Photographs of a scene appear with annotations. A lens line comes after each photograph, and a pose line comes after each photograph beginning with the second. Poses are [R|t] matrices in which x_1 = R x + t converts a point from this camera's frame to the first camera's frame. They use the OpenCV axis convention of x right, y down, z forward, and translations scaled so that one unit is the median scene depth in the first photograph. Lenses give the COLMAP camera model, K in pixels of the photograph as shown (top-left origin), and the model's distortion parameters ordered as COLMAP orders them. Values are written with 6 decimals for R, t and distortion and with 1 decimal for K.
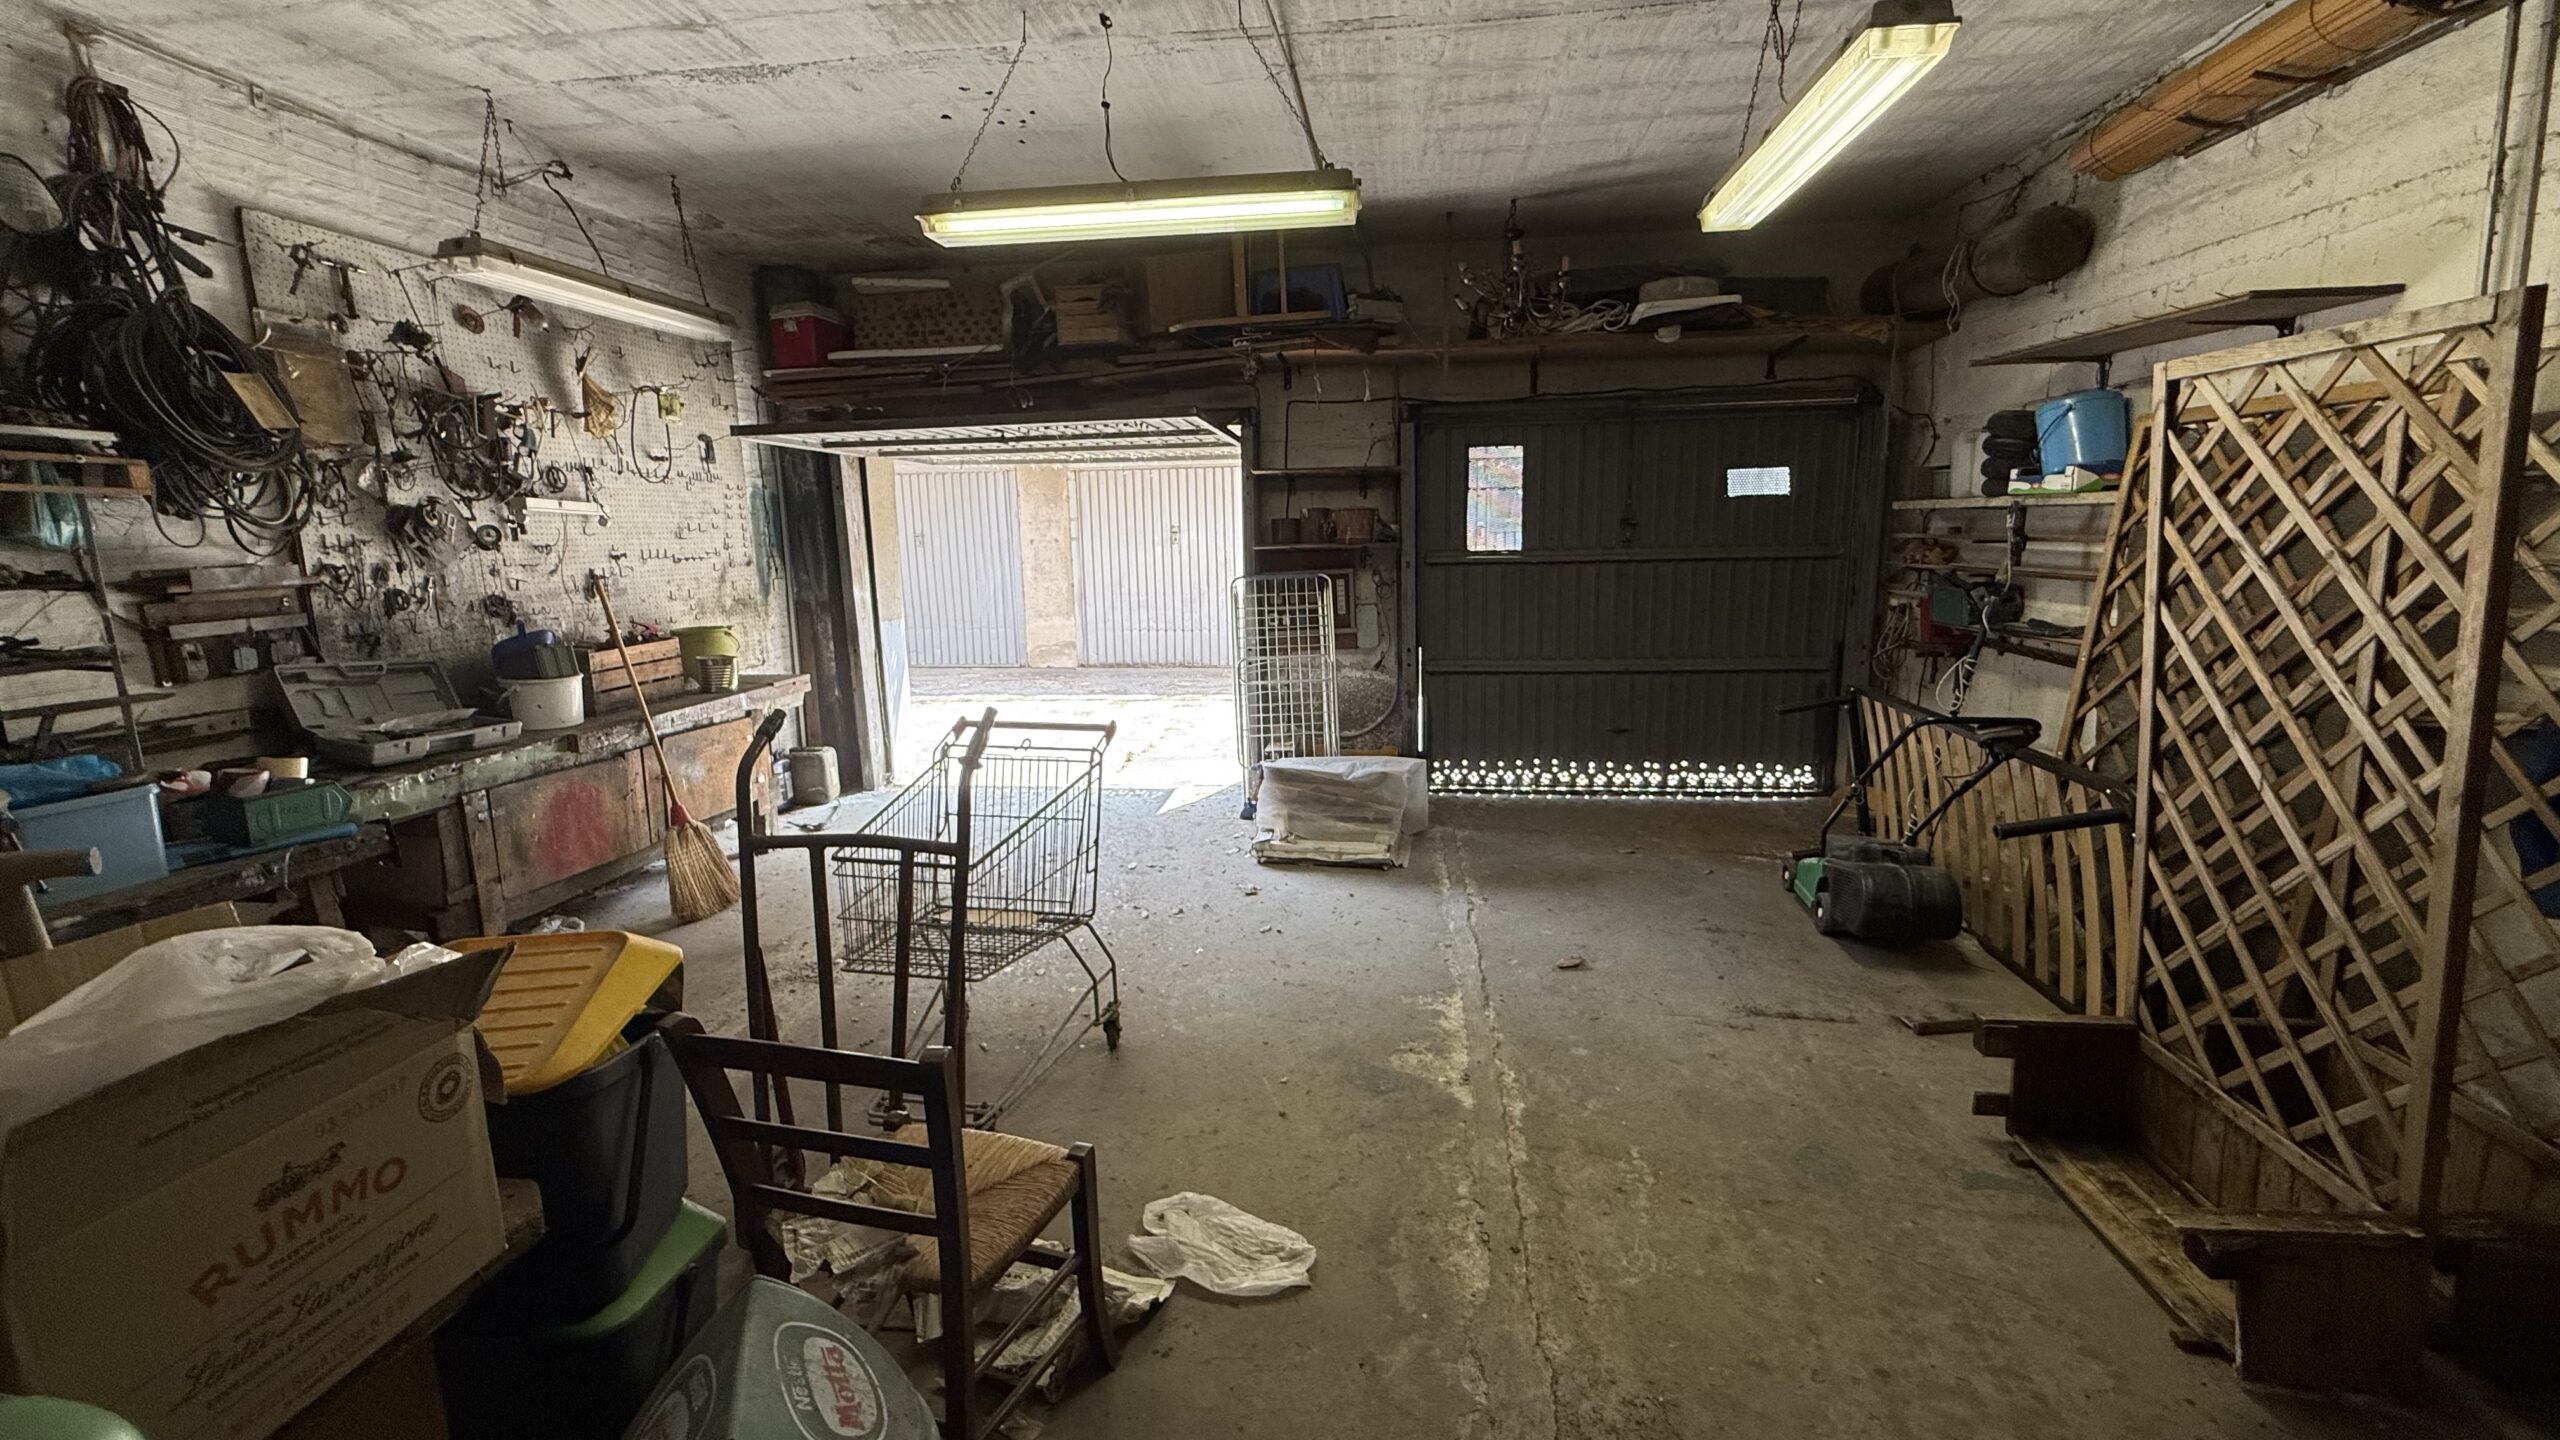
lens RADIAL K [[1023.8, 0, 1273.9], [0, 1023.8, 717.0], [0, 0, 1]] dist [0.000110, 0.000119]
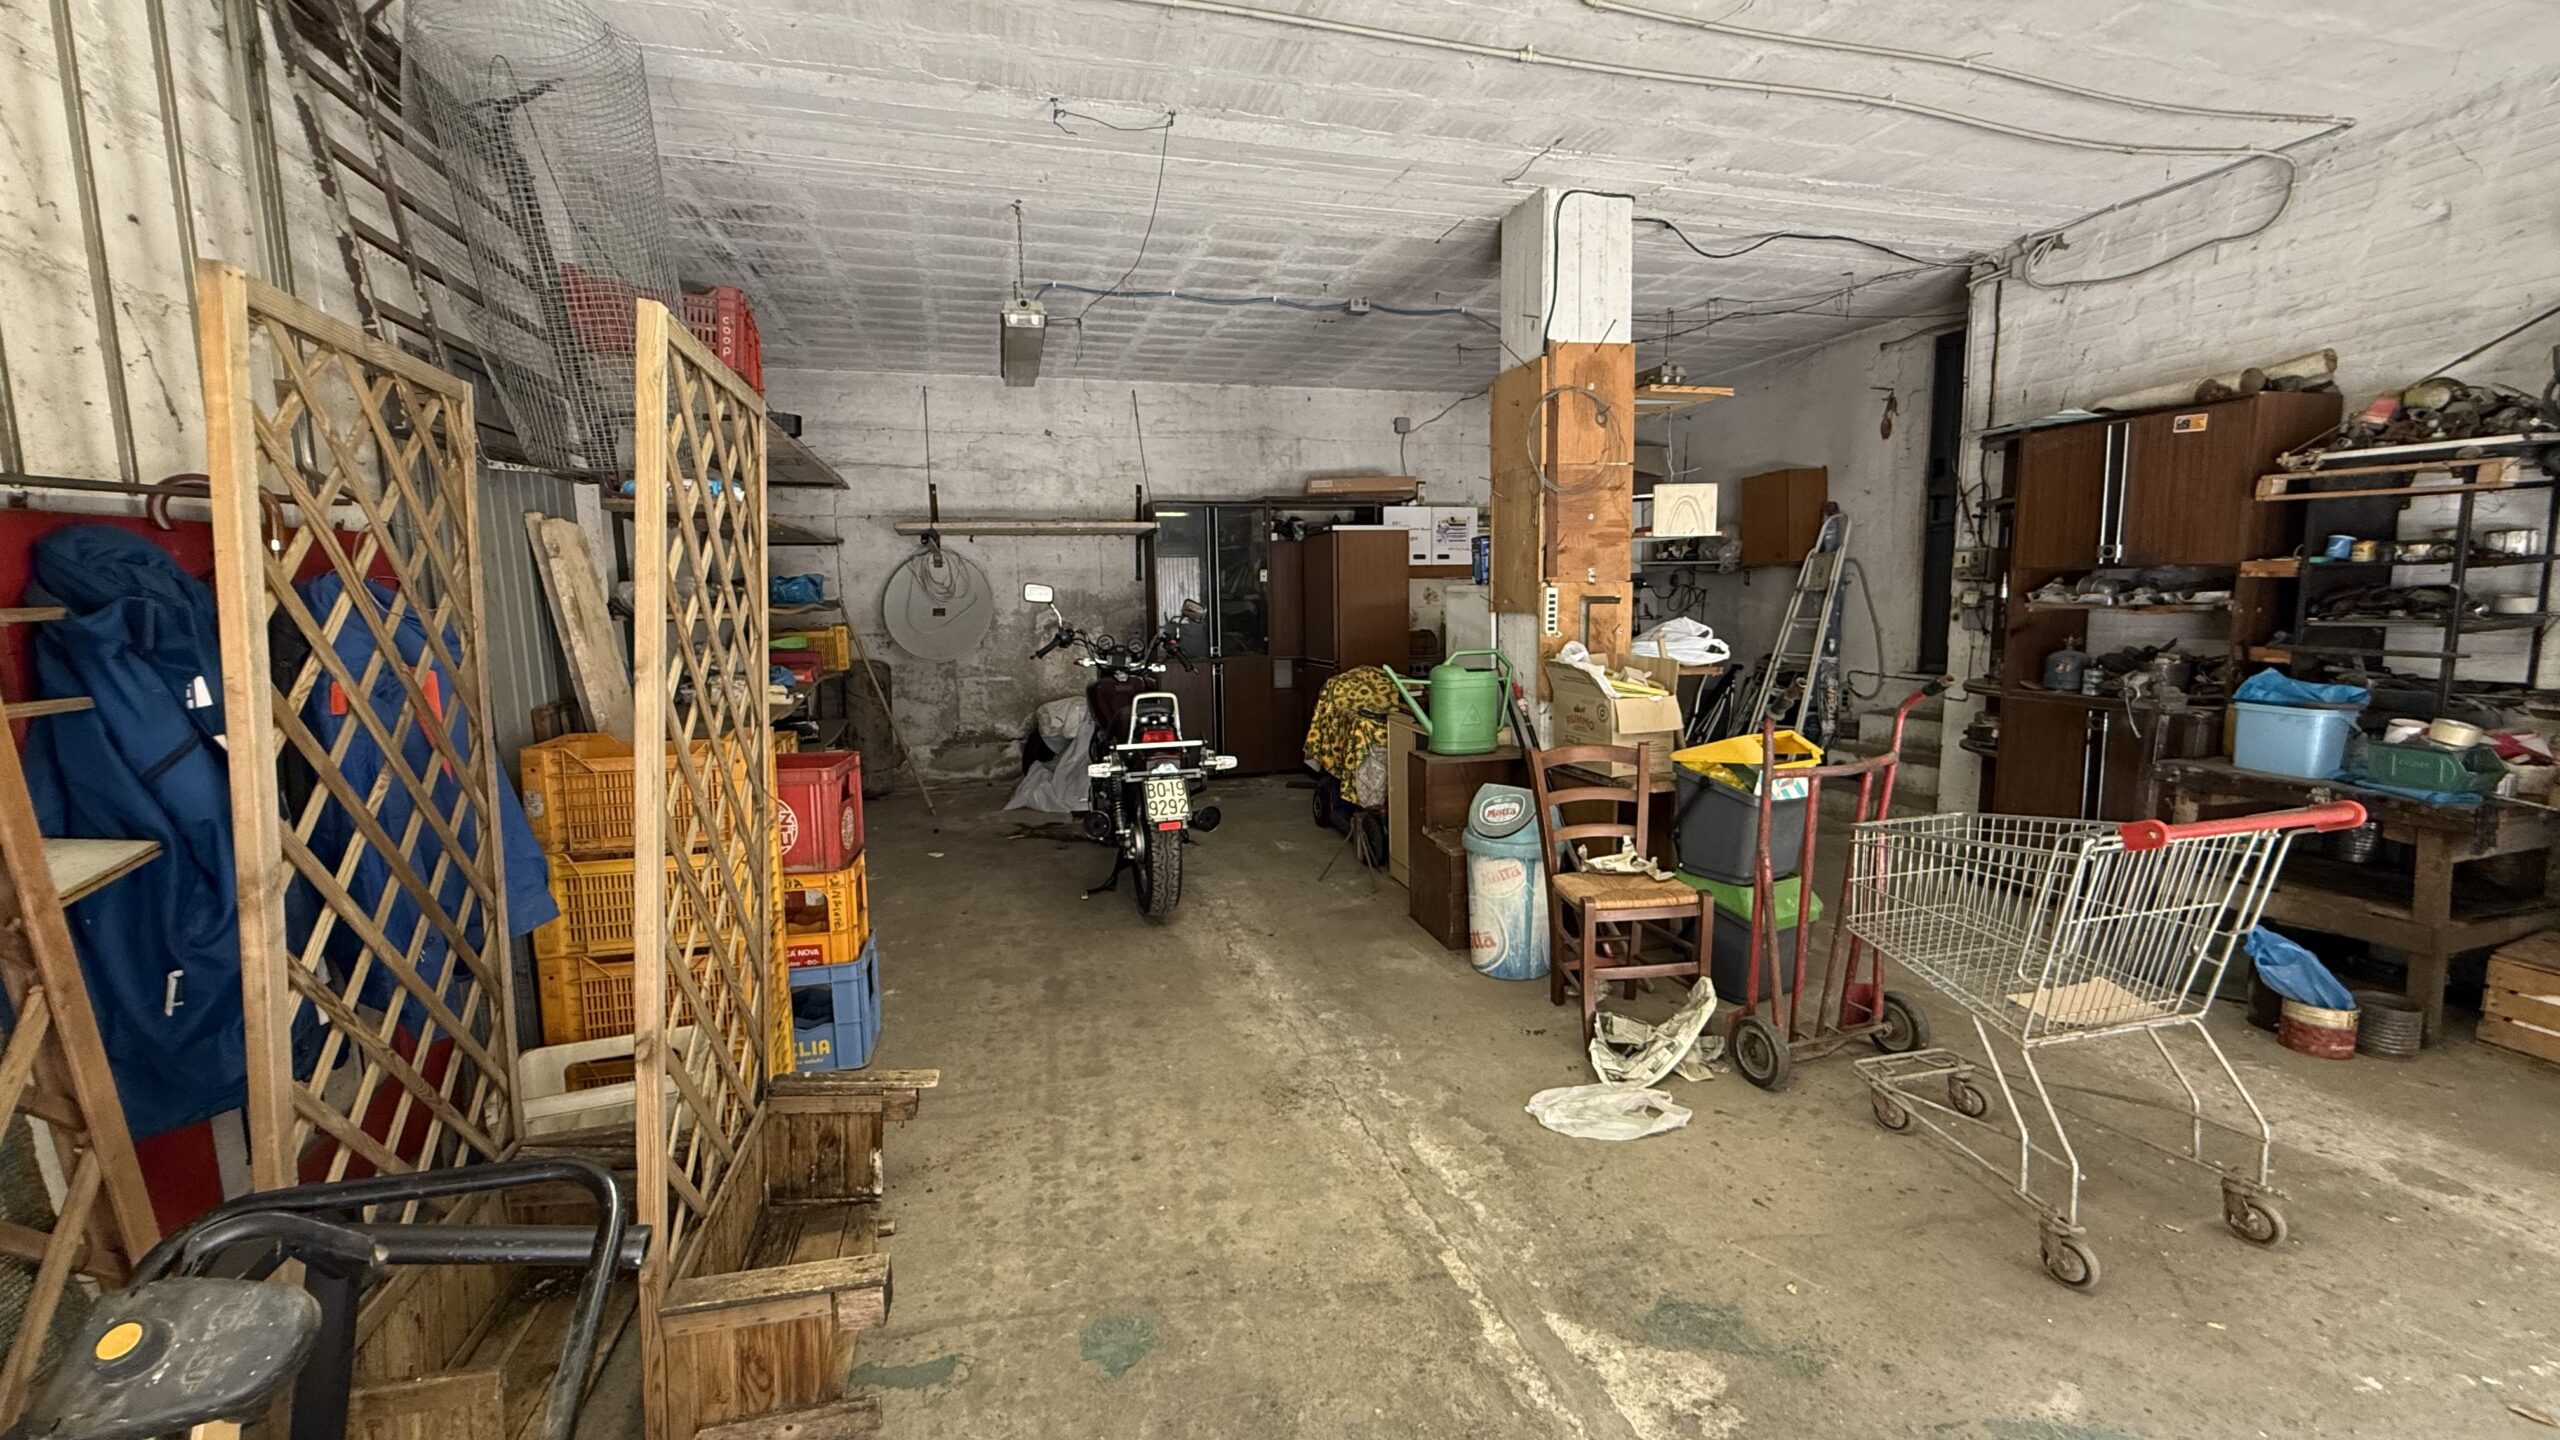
lens RADIAL K [[1023.8, 0, 1273.9], [0, 1023.8, 717.0], [0, 0, 1]] dist [0.000110, 0.000119]
pose [[-0.914664, 0.084869, -0.395205, 0.353005], [-0.039175, 0.954495, 0.295641, -0.135601], [0.402312, 0.285895, -0.869718, 0.809963]]
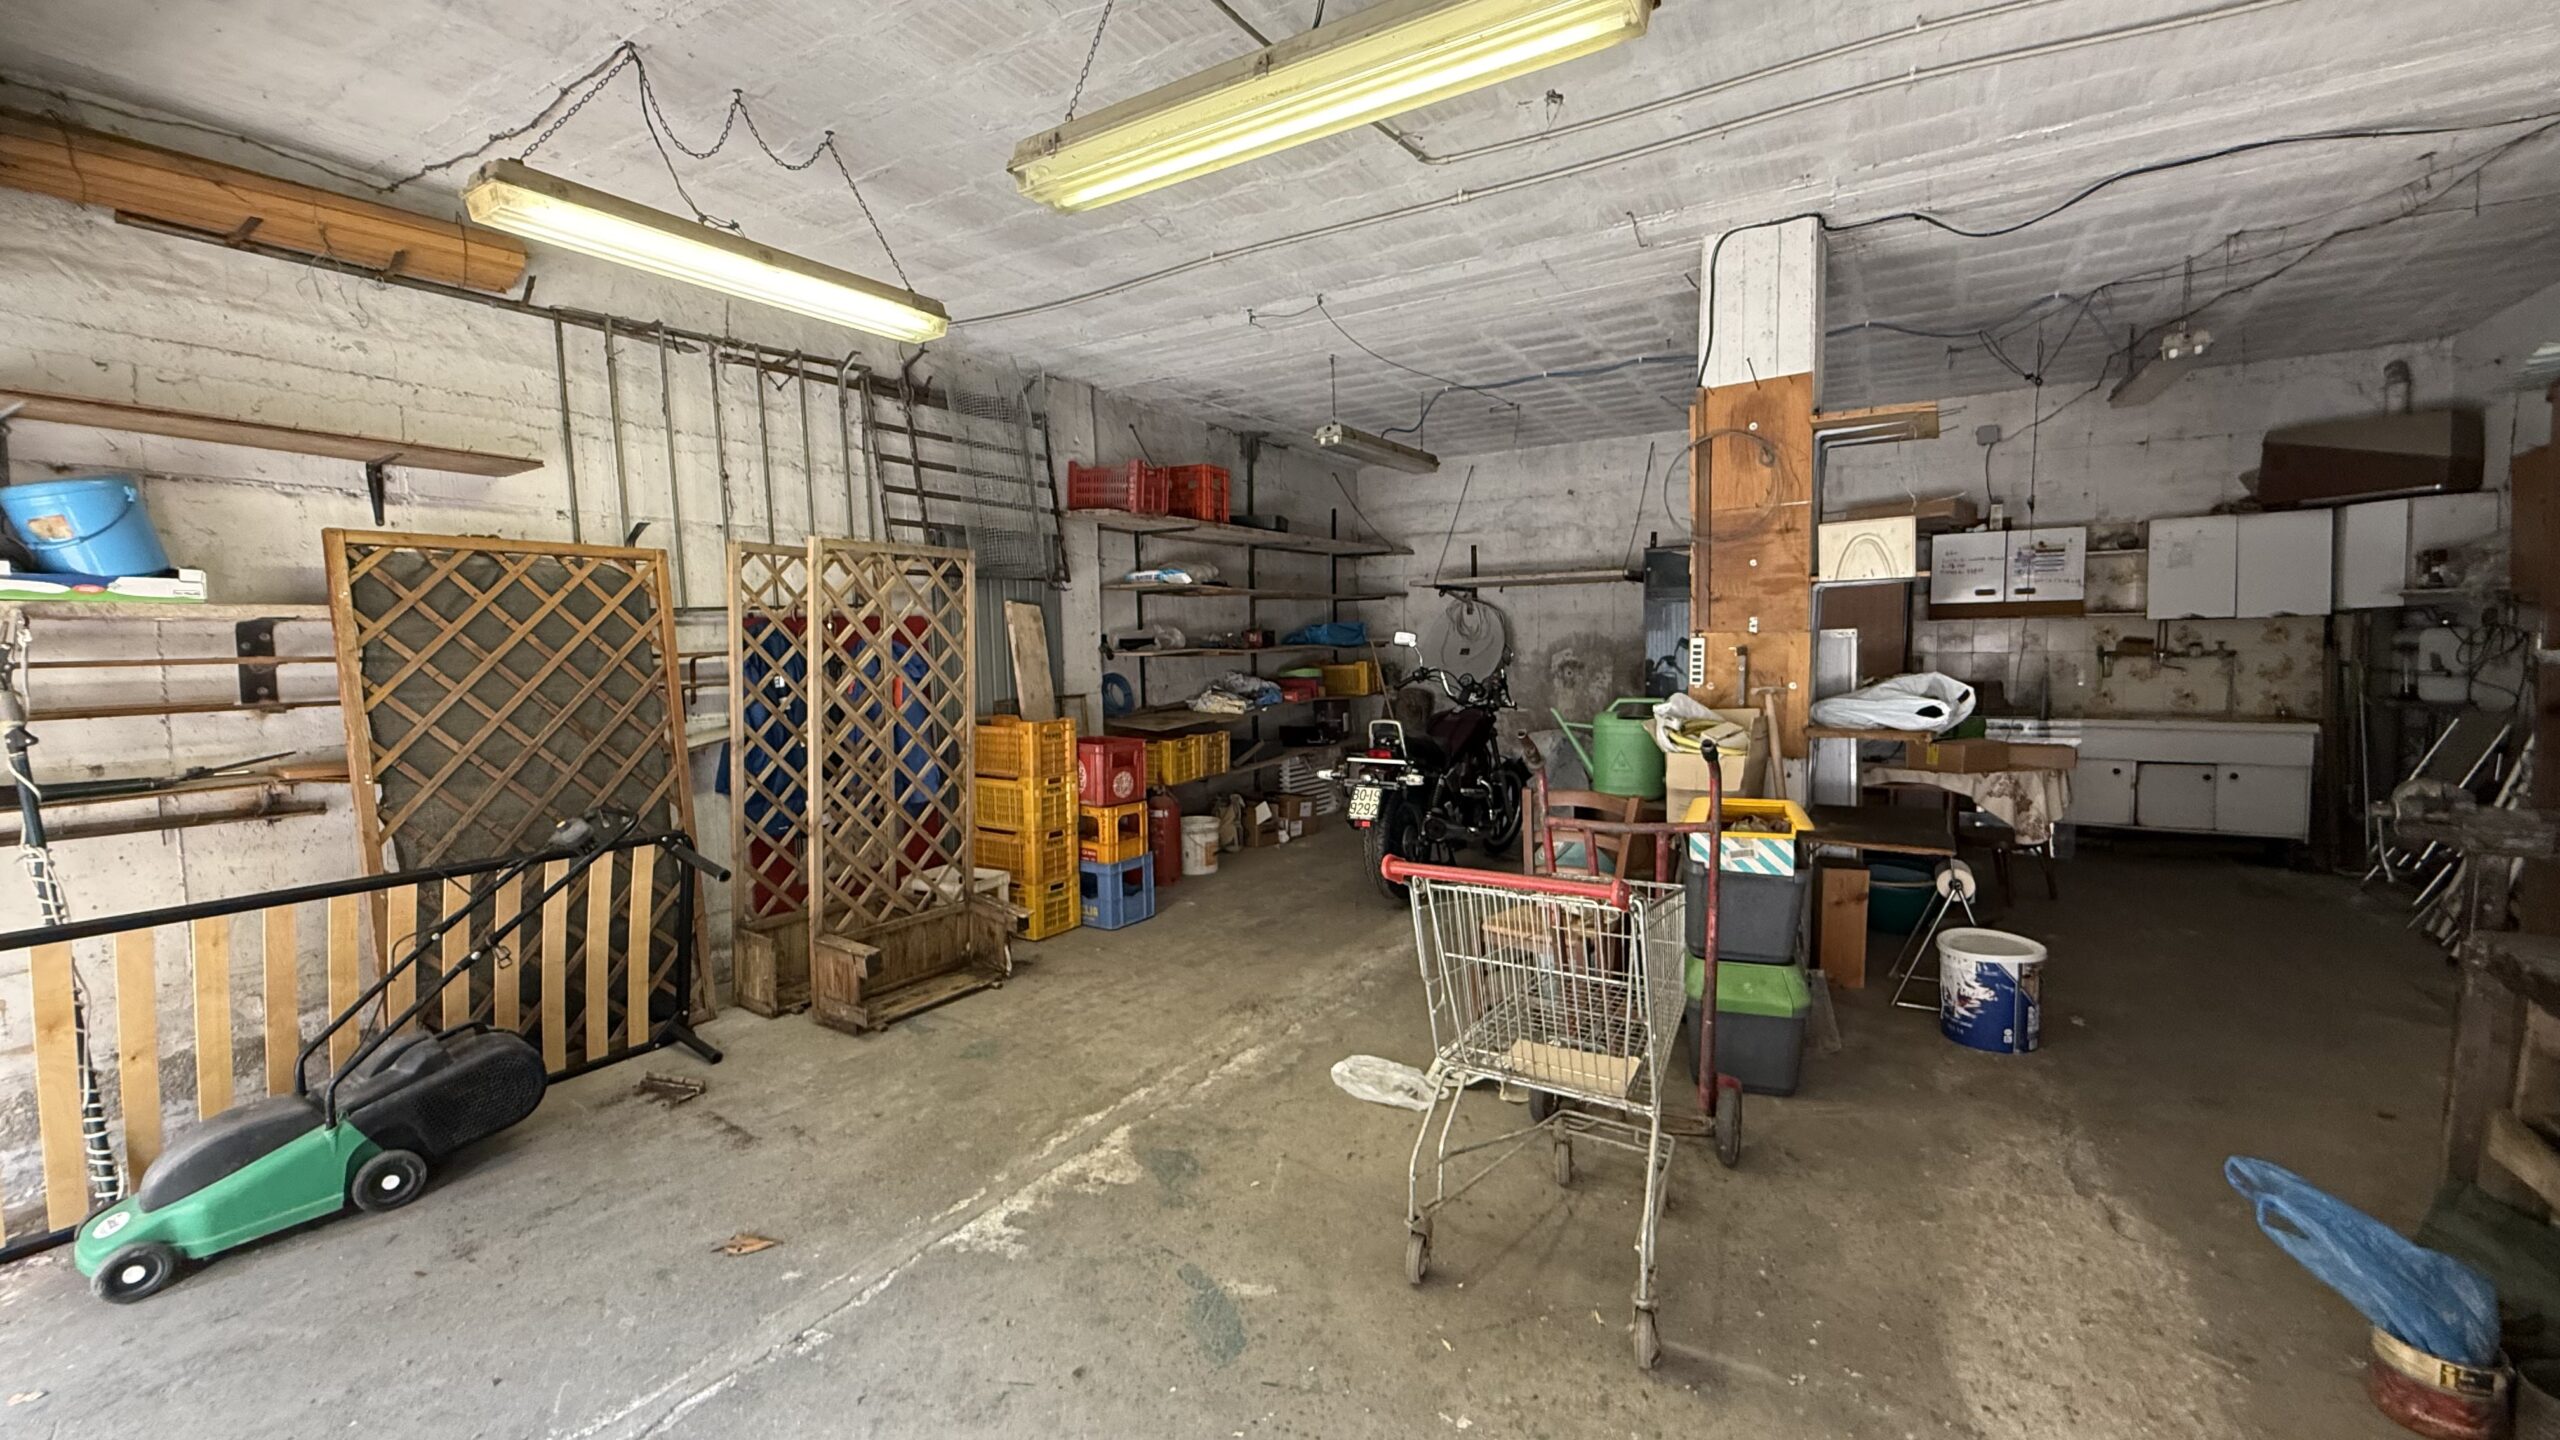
lens RADIAL K [[1023.8, 0, 1273.9], [0, 1023.8, 717.0], [0, 0, 1]] dist [0.000110, 0.000119]
pose [[-0.910420, 0.004344, 0.413662, -0.234874], [0.110209, 0.966354, 0.232408, -0.164332], [-0.398735, 0.257178, -0.880267, 1.015086]]
